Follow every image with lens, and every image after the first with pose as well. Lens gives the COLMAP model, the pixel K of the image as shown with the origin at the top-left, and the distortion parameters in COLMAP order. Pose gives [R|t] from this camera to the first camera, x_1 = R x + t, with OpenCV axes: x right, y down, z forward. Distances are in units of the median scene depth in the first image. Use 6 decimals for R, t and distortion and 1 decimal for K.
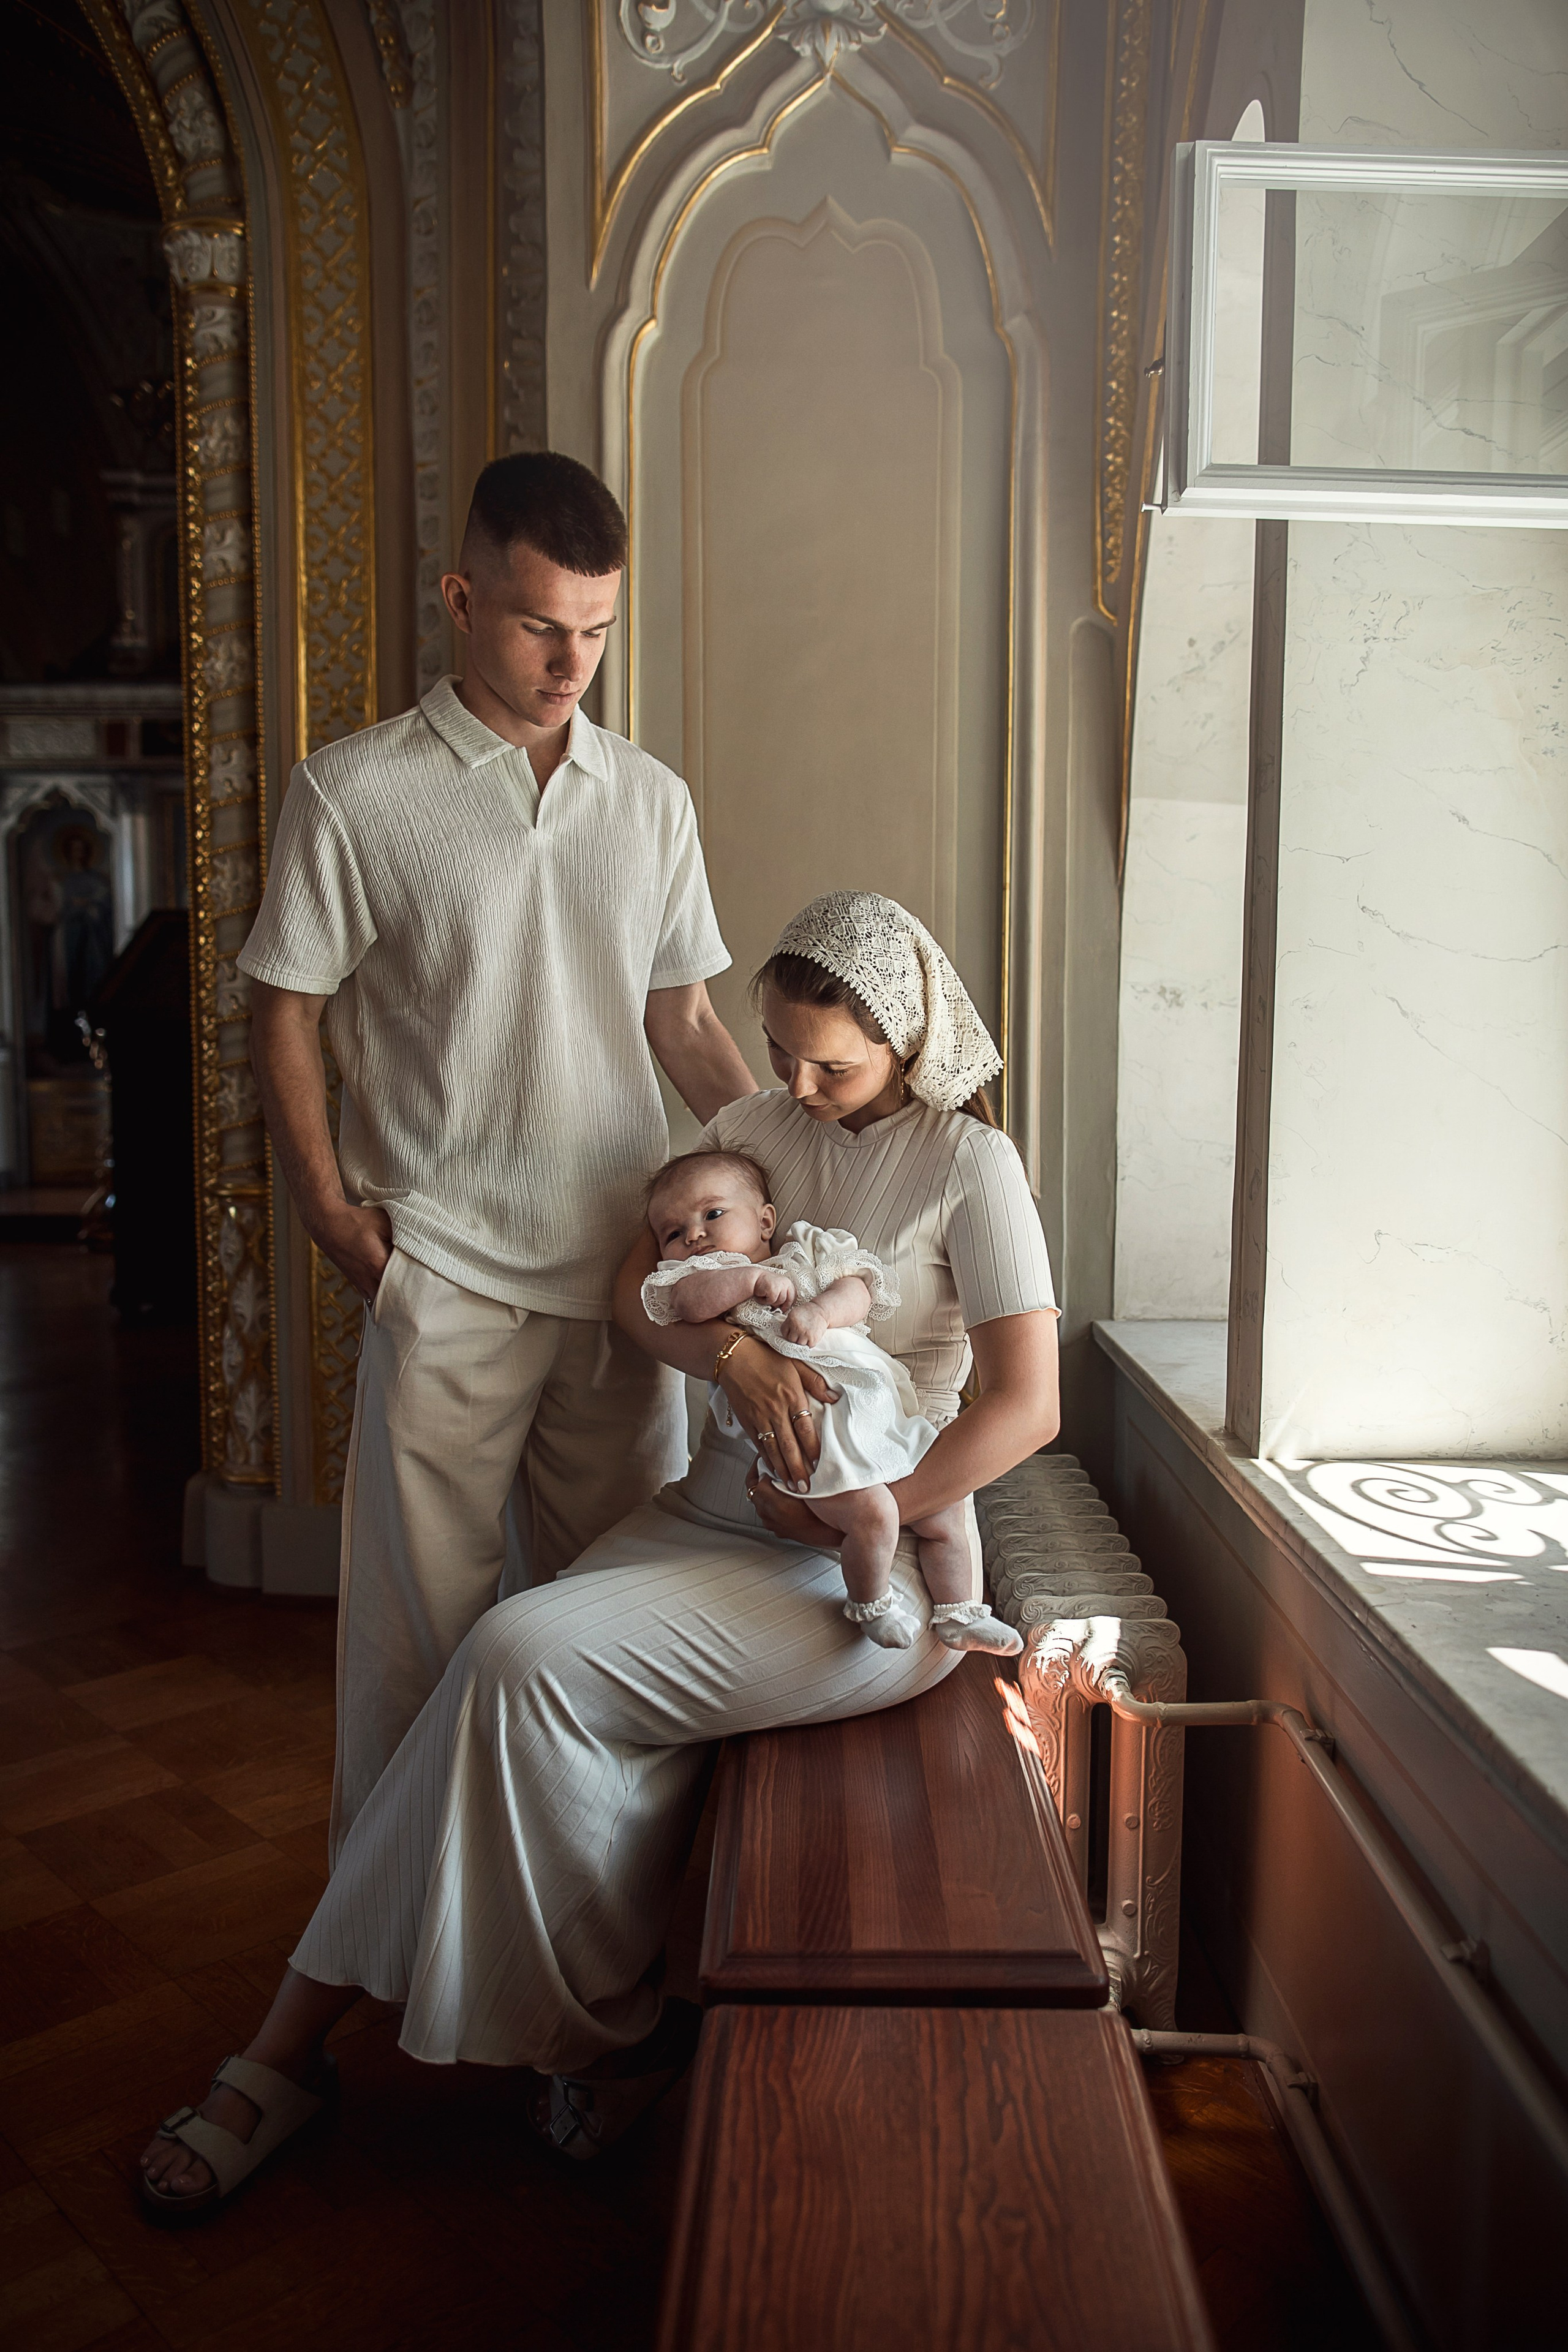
lens RADIAL K [[1616.5, 0, 794.0], [0, 1616.5, 1186.3], [0, 0, 1]] dist [-0.067405, 0.071916]
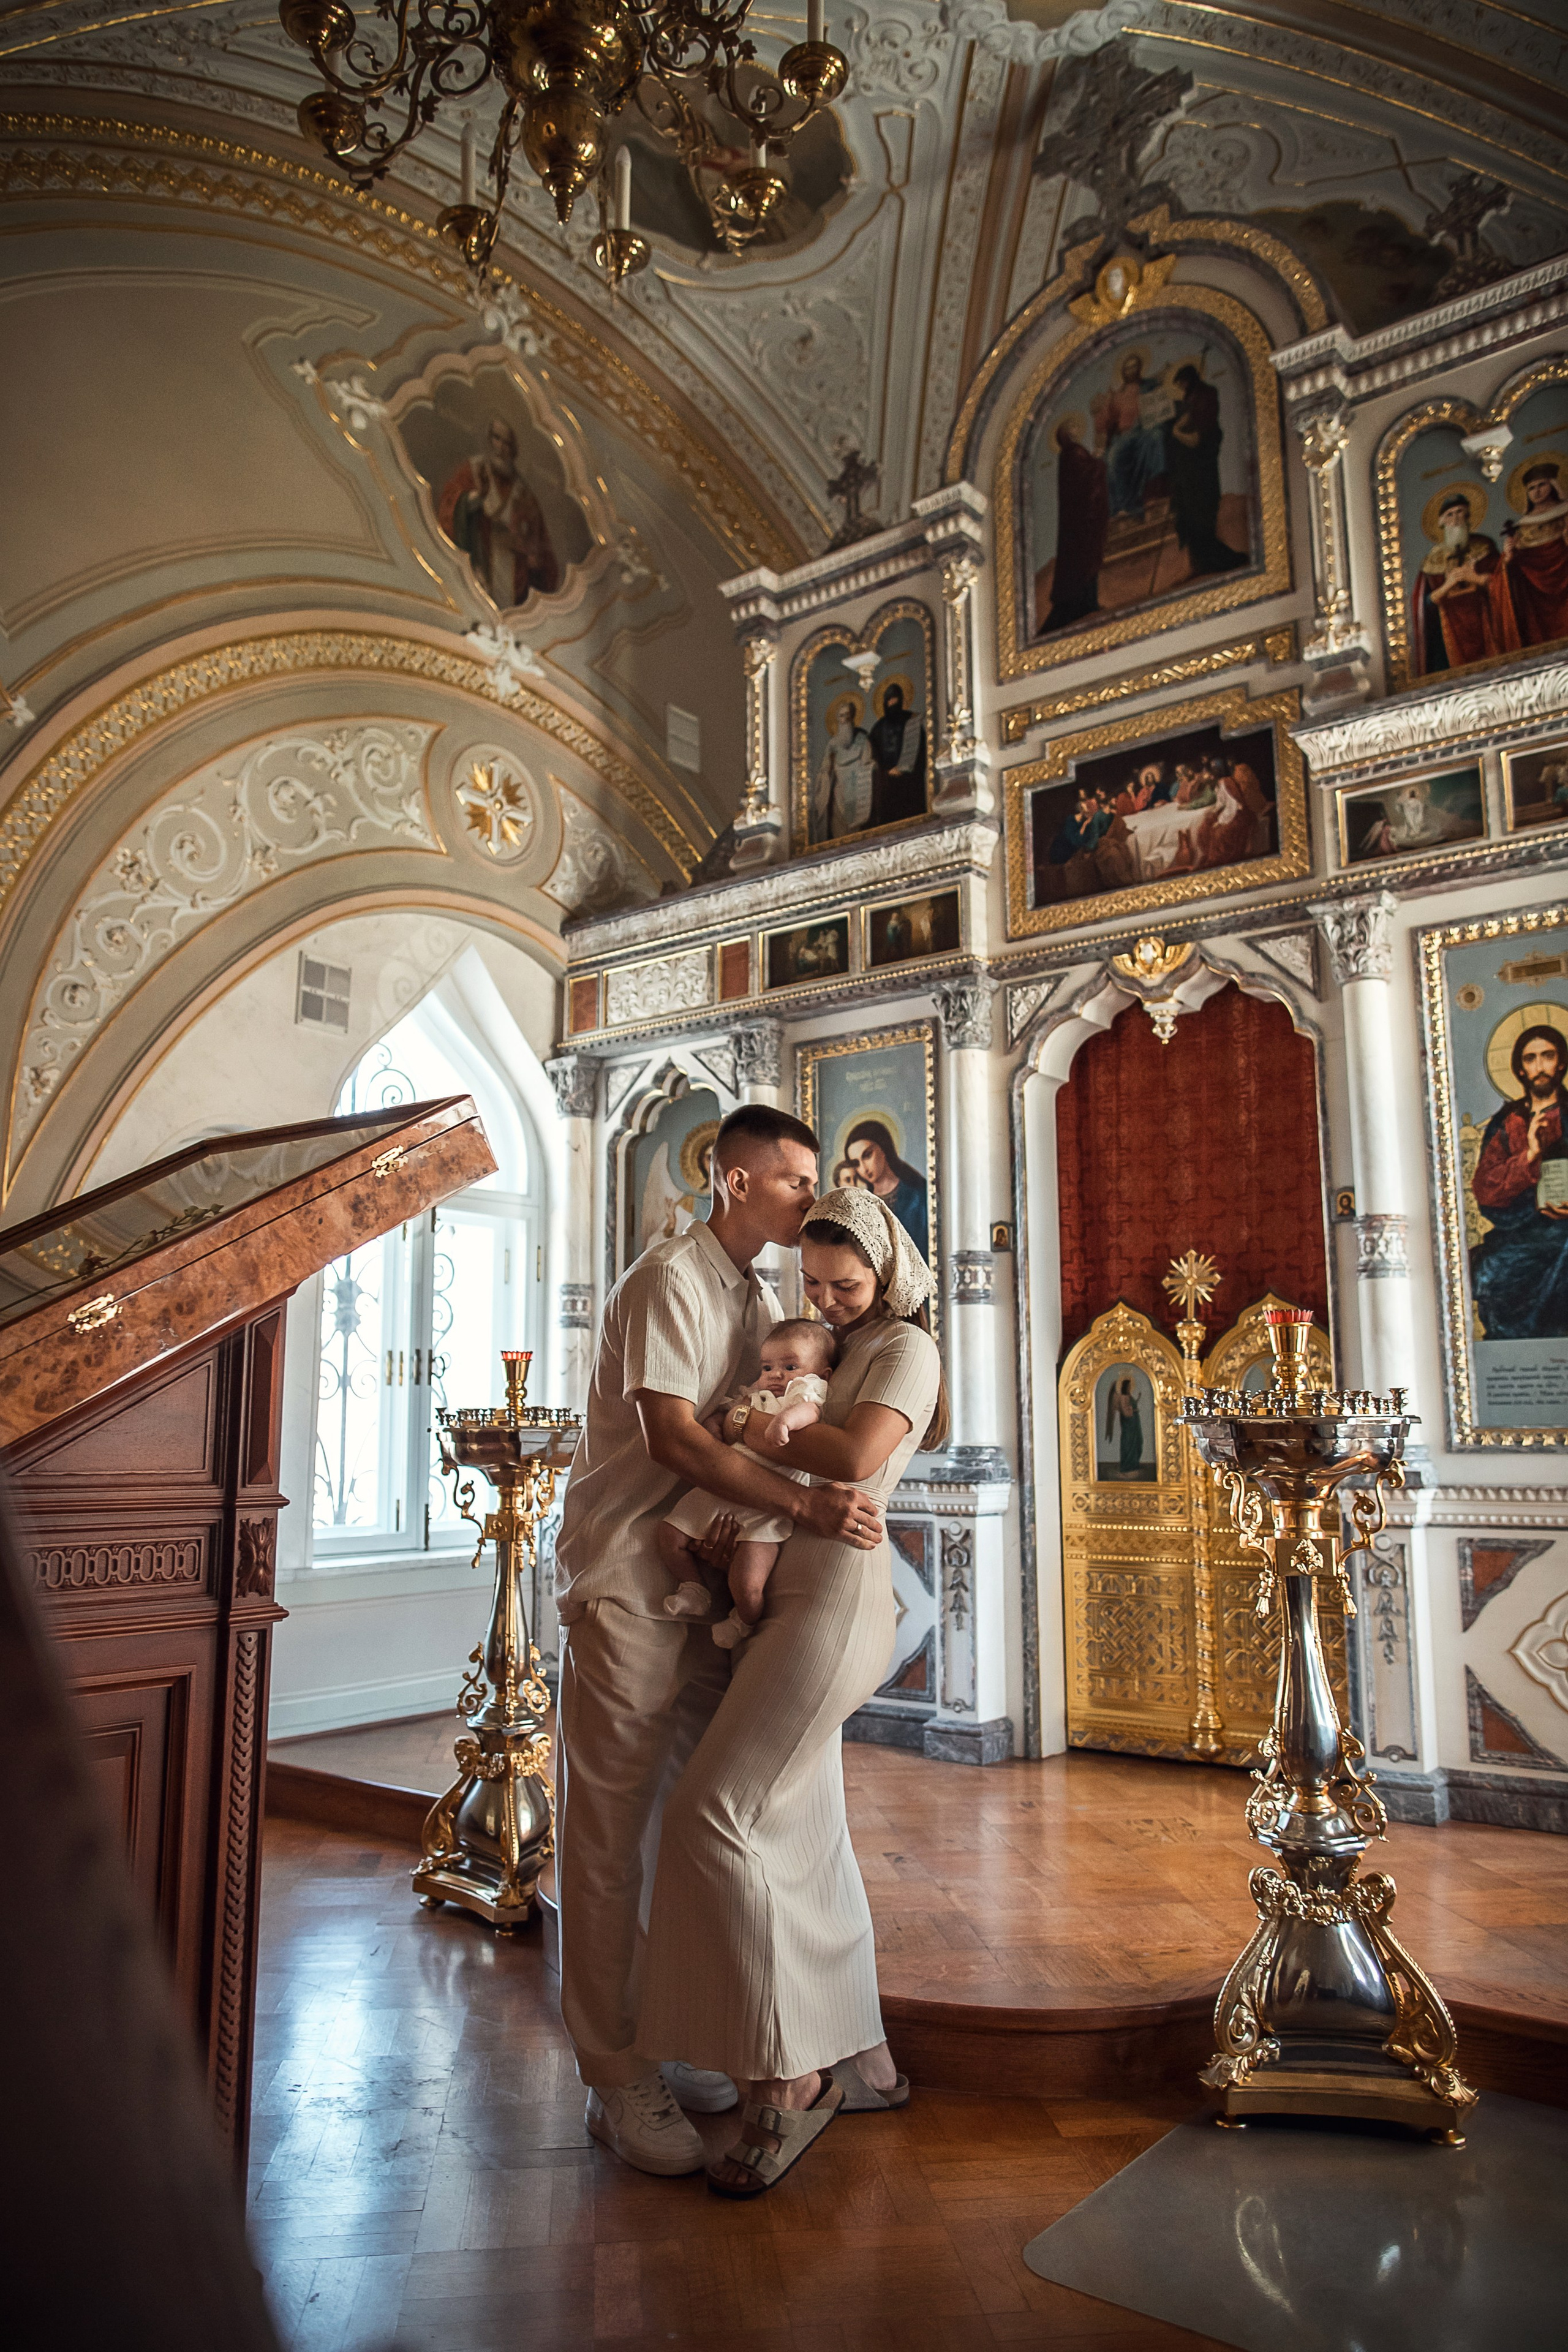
lens RADIAL K [[1616.5, 0, 794.0], [0, 1616.5, 1186.3], [0, 0, 1]] dist [-0.067405, 0.071916]
pose [[0.779996, -0.102922, -0.617263, -0.027557], [-0.055545, 0.971102, -0.232110, -0.054423], [0.623315, 0.215331, 0.751739, 0.561661]]
